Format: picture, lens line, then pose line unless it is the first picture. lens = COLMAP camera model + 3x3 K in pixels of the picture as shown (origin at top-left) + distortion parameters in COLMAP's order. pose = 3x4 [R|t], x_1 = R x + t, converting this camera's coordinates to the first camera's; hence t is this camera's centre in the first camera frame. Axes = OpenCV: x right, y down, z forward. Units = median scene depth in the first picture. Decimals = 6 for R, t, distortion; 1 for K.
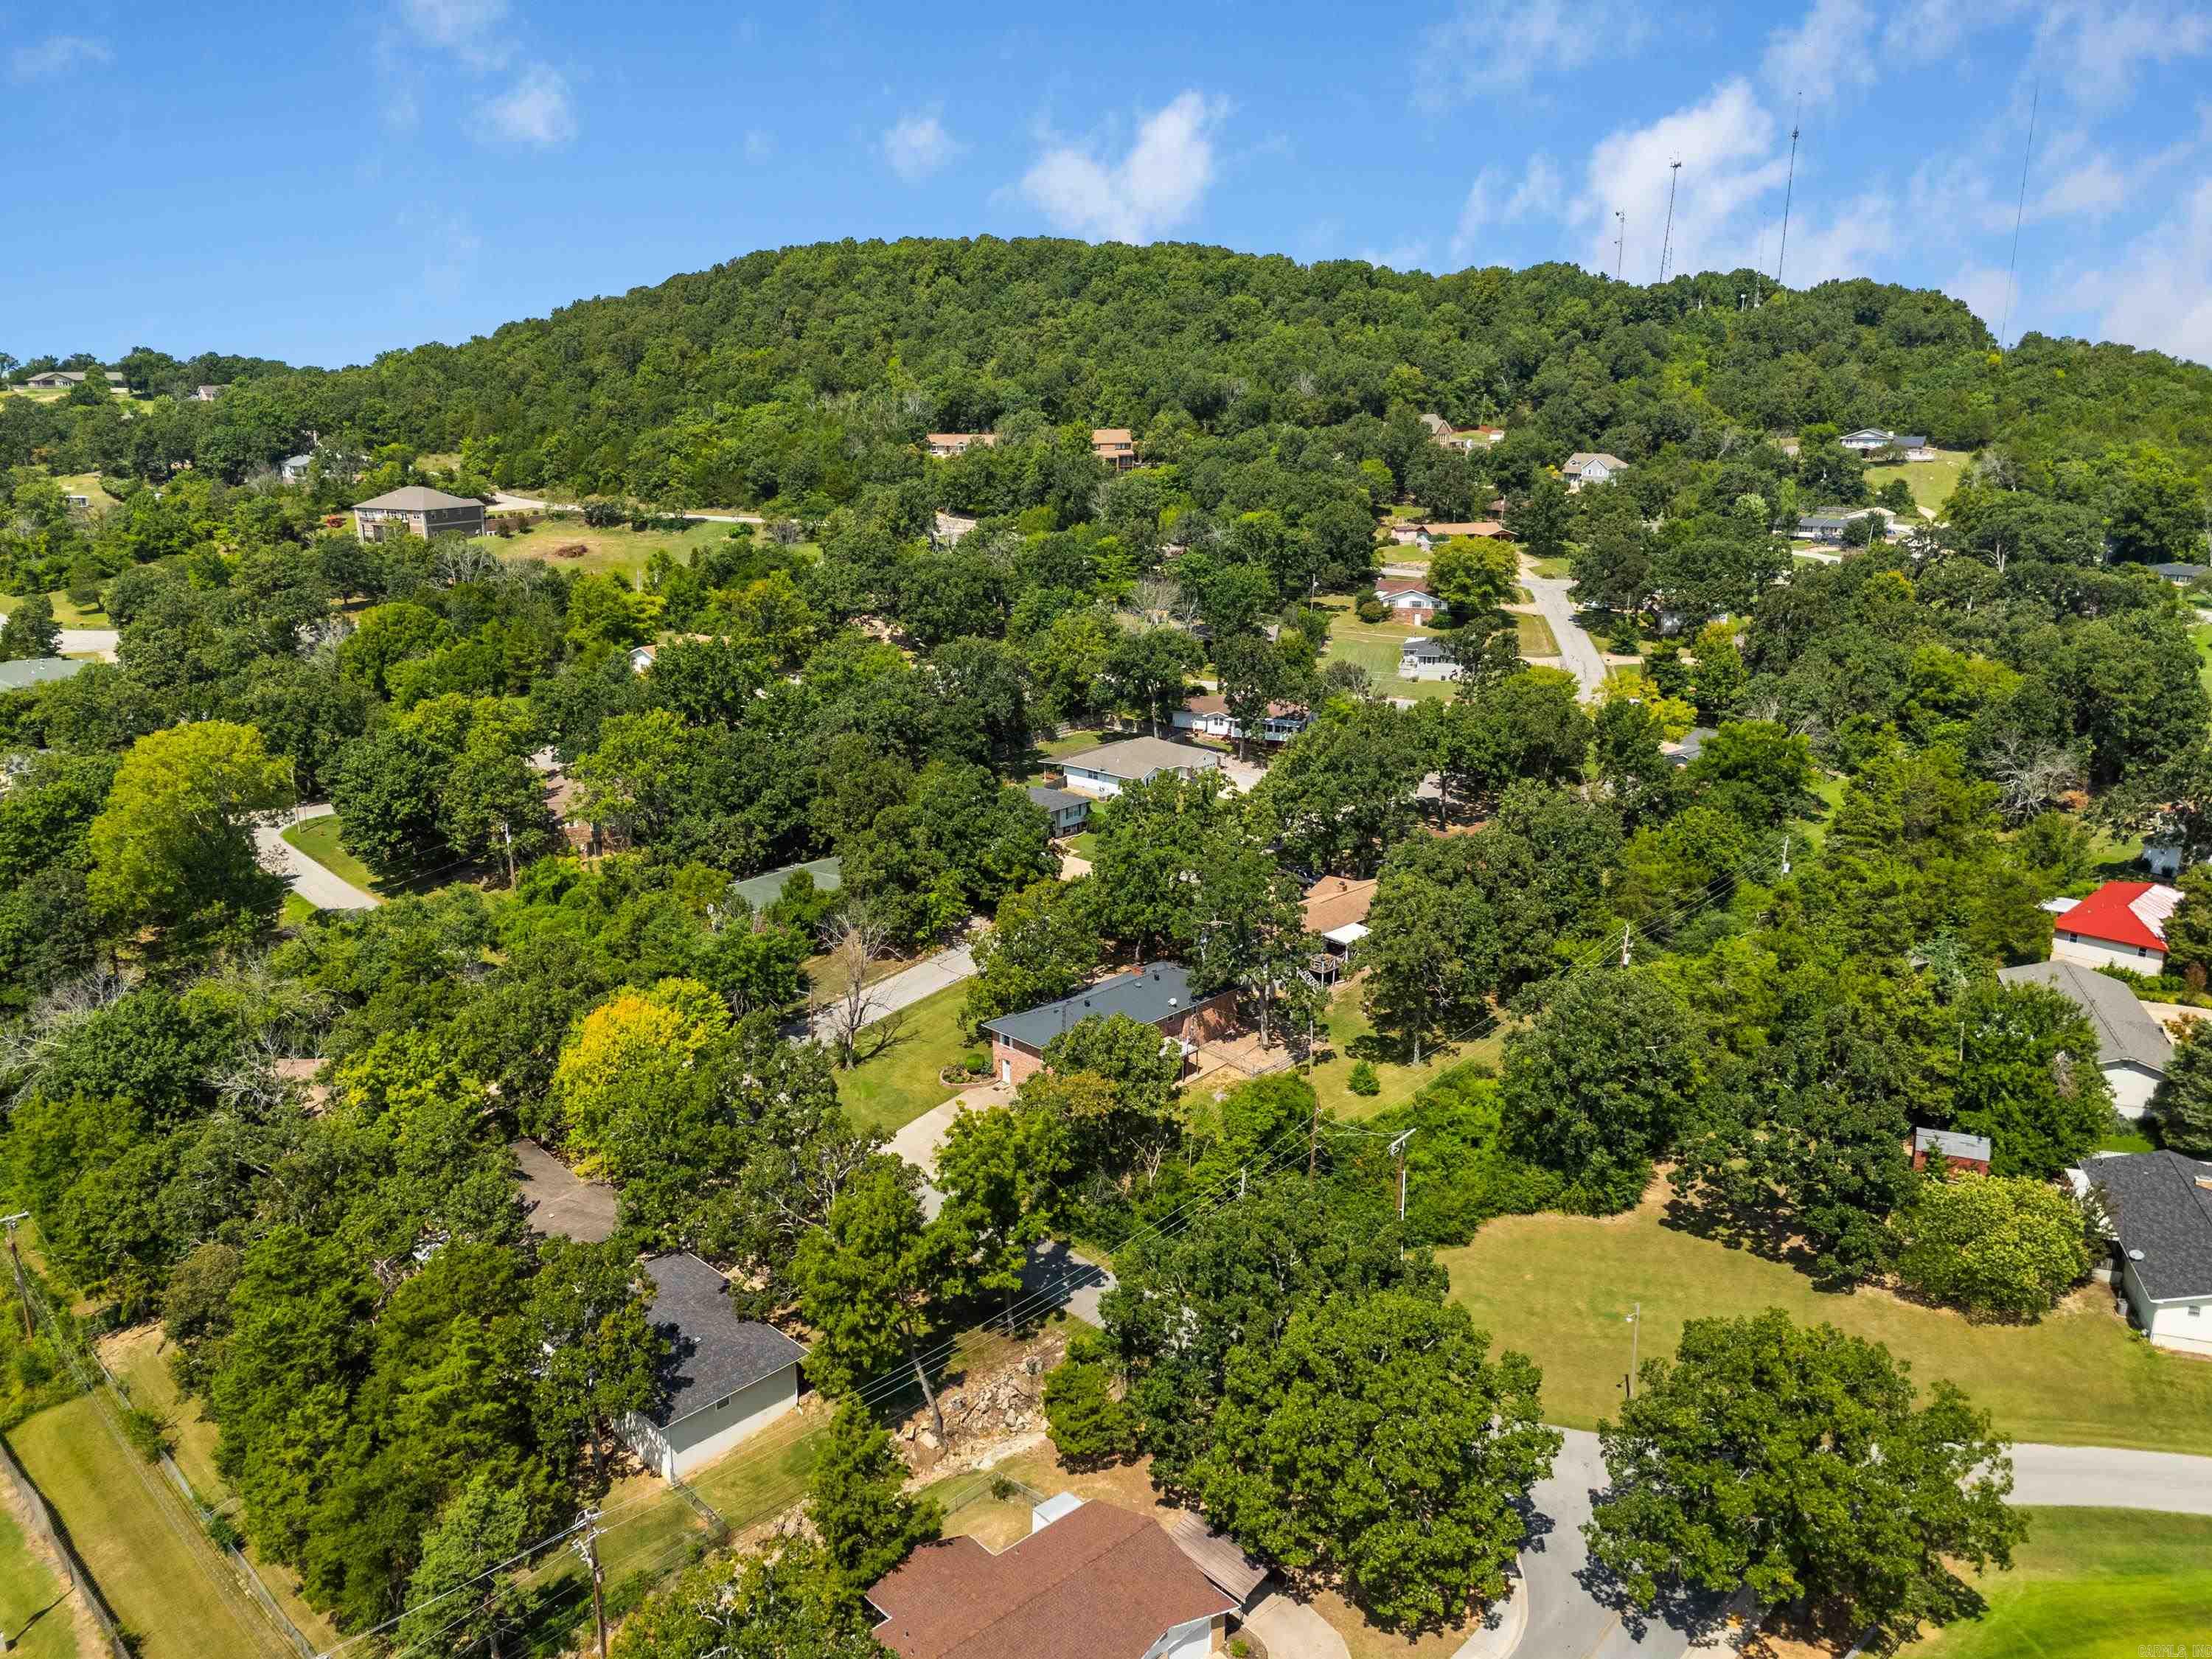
lens RADIAL K [[1557.6, 0, 1110.8], [0, 1557.6, 826.4], [0, 0, 1]] dist [0.009576, 0.002172]
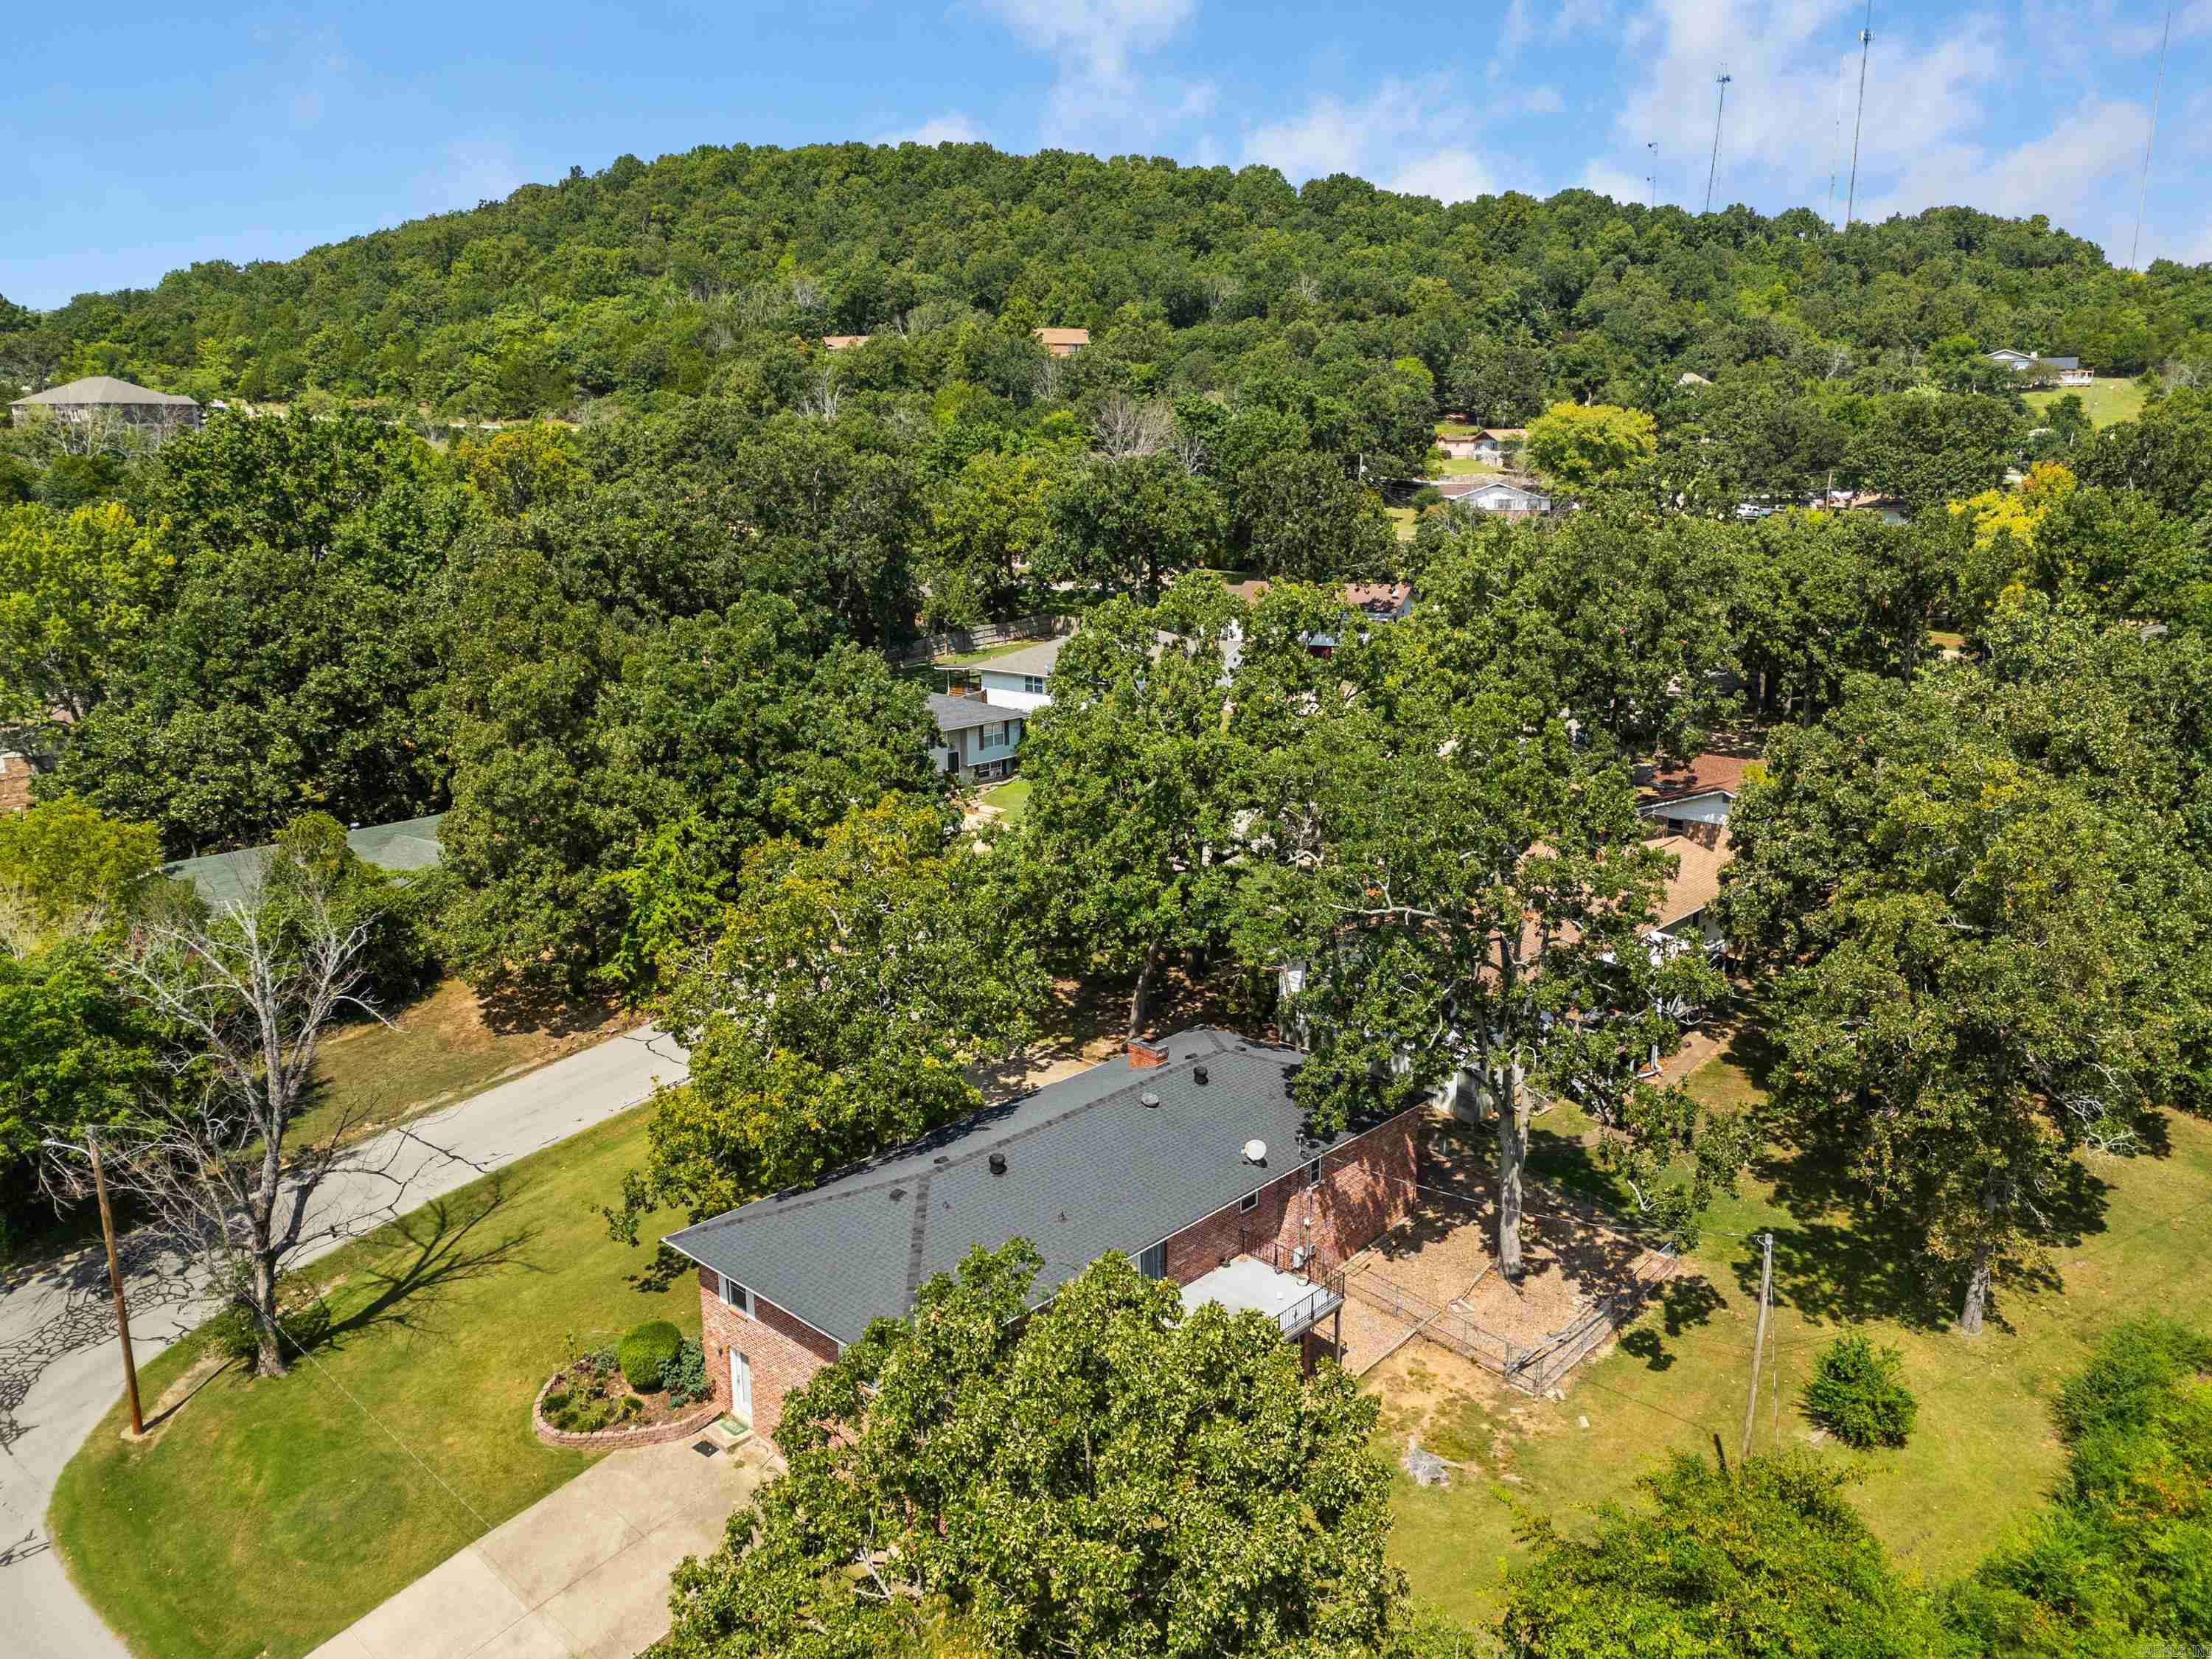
lens RADIAL K [[1557.6, 0, 1101.5], [0, 1557.6, 834.0], [0, 0, 1]] dist [0.009576, 0.002172]
pose [[0.999711, -0.008864, 0.022361, -0.000150], [0.009630, 0.999362, -0.034383, 0.040631], [-0.022042, 0.034588, 0.999159, 0.485262]]
